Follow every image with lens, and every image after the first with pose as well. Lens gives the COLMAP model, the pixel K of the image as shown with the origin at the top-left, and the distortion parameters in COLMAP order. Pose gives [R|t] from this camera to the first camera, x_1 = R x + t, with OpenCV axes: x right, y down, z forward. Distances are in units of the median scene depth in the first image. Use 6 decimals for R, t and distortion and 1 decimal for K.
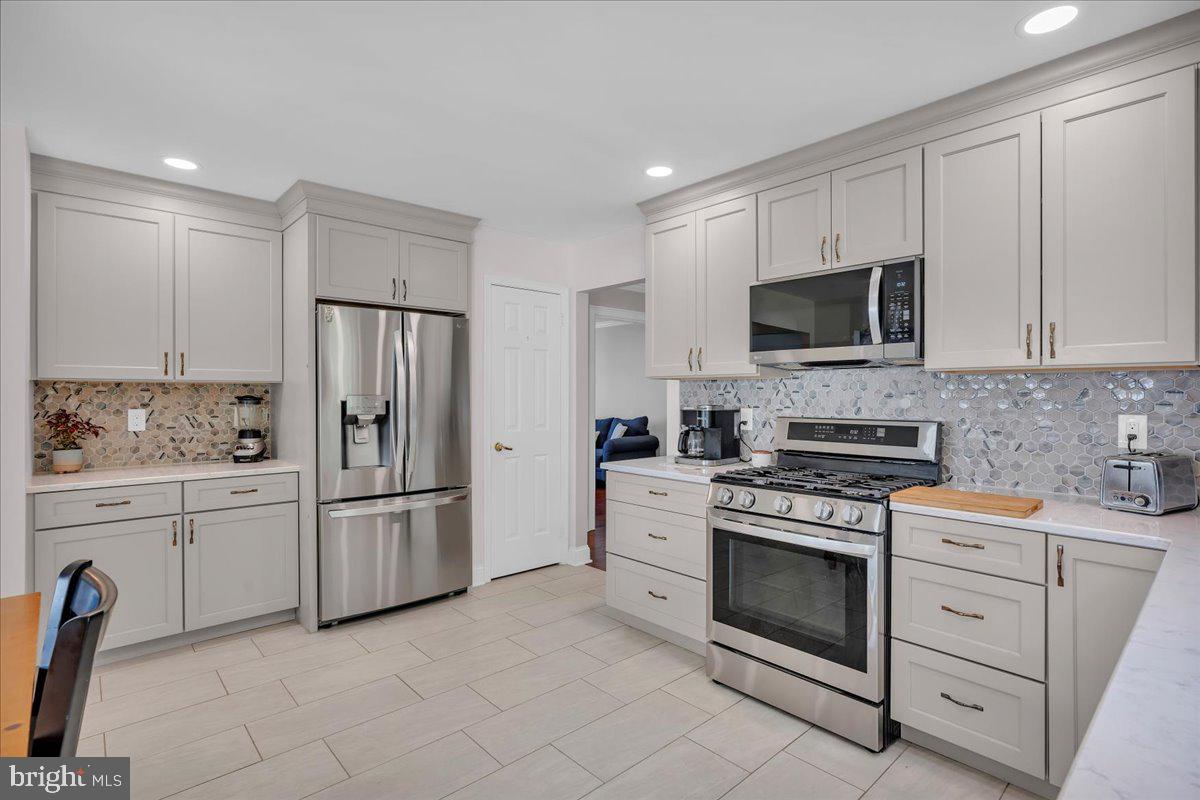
lens RADIAL K [[581.6, 0, 600.0], [0, 581.6, 400.0], [0, 0, 1]] dist [-0.000505, 0.000069]
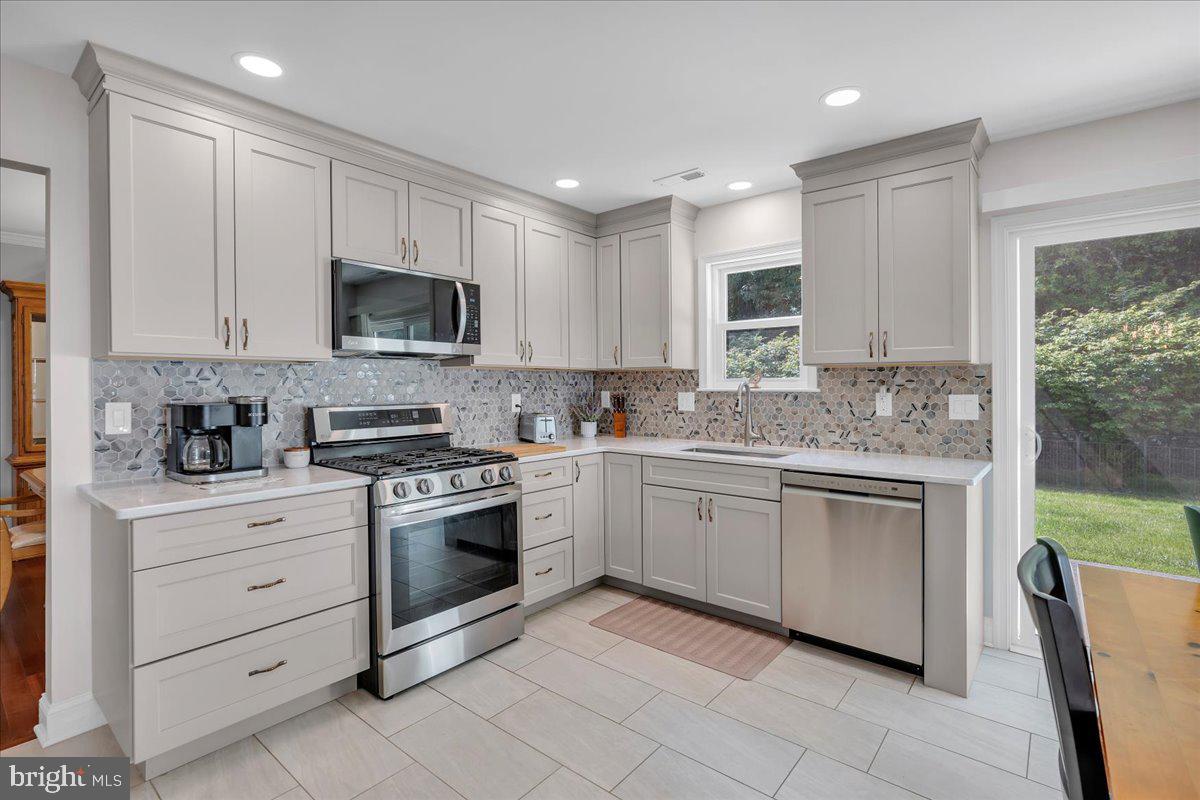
lens RADIAL K [[565.5, 0, 607.6], [0, 565.5, 384.1], [0, 0, 1]] dist [-0.002502, 0.000361]
pose [[-0.152147, -0.001142, 0.988357, -0.718127], [0.008868, 0.999957, 0.002521, -0.006057], [-0.988318, 0.009149, -0.152130, 0.784433]]
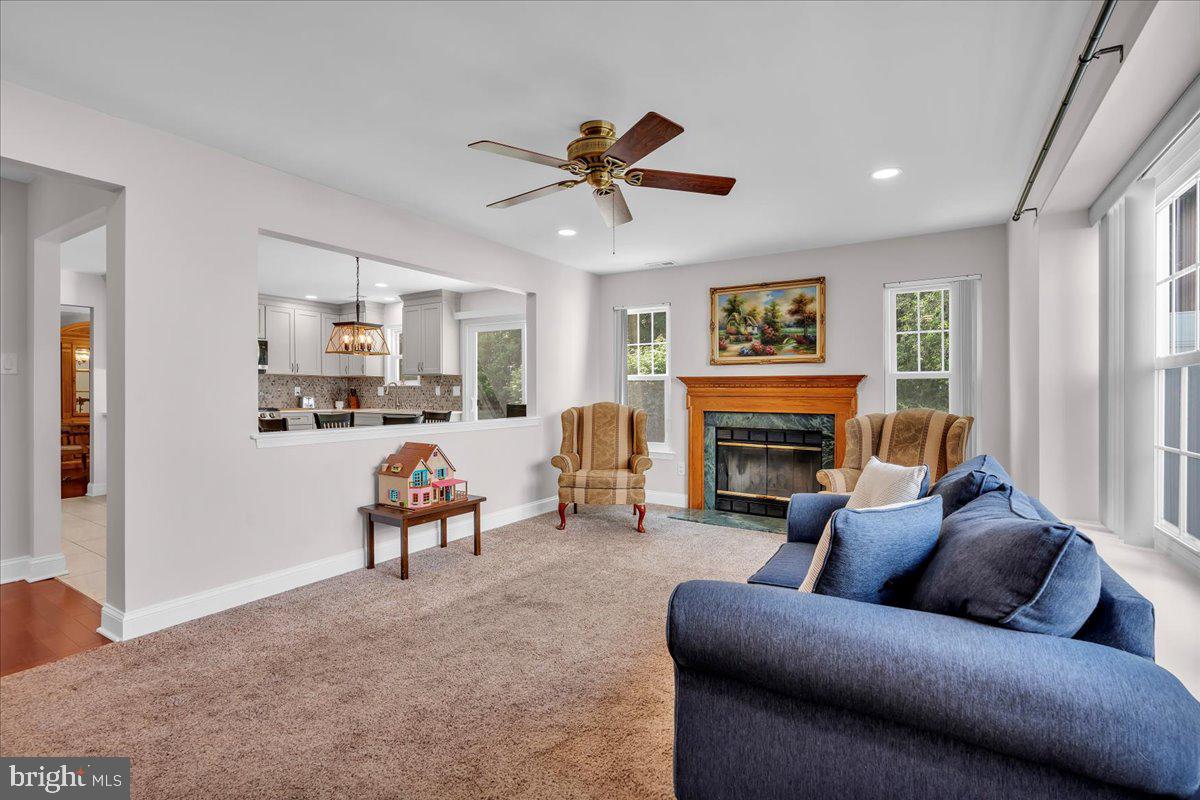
lens RADIAL K [[546.1, 0, 602.1], [0, 546.1, 393.5], [0, 0, 1]] dist [-0.000672, 0.000469]
pose [[-0.268985, 0.000048, 0.963144, -2.604702], [0.004656, 0.999988, 0.001251, 0.059074], [-0.963133, 0.004820, -0.268983, -0.008866]]
